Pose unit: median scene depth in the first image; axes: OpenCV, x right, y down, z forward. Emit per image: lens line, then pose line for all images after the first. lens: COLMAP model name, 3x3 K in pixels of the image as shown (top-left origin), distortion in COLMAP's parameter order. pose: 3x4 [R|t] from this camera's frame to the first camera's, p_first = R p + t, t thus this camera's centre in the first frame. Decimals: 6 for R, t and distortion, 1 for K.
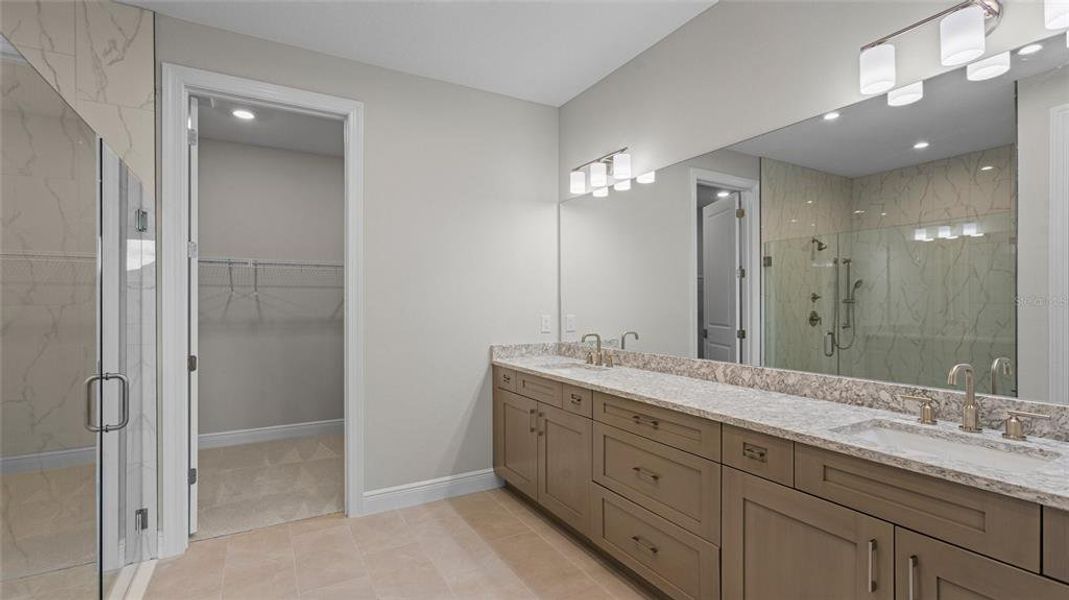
lens RADIAL K [[487.6, 0, 531.4], [0, 487.6, 305.3], [0, 0, 1]] dist [0.003600, 0.004393]
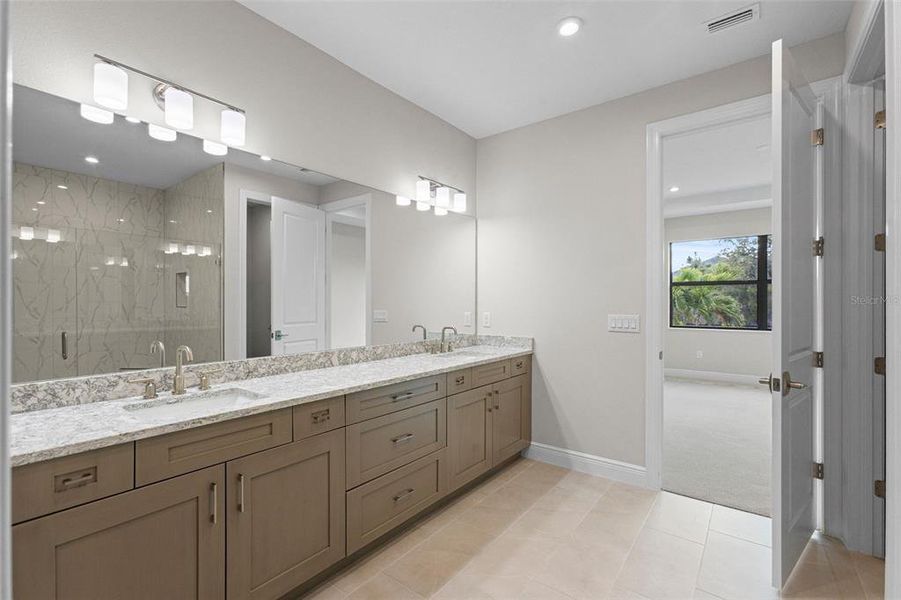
lens RADIAL K [[396.4, 0, 446.9], [0, 396.4, 300.2], [0, 0, 1]] dist [0.020275, -0.000008]
pose [[-0.376577, 0.006042, 0.926366, -0.617655], [-0.001346, 0.999974, -0.007069, -0.003956], [-0.926384, -0.003909, -0.376559, 1.037093]]
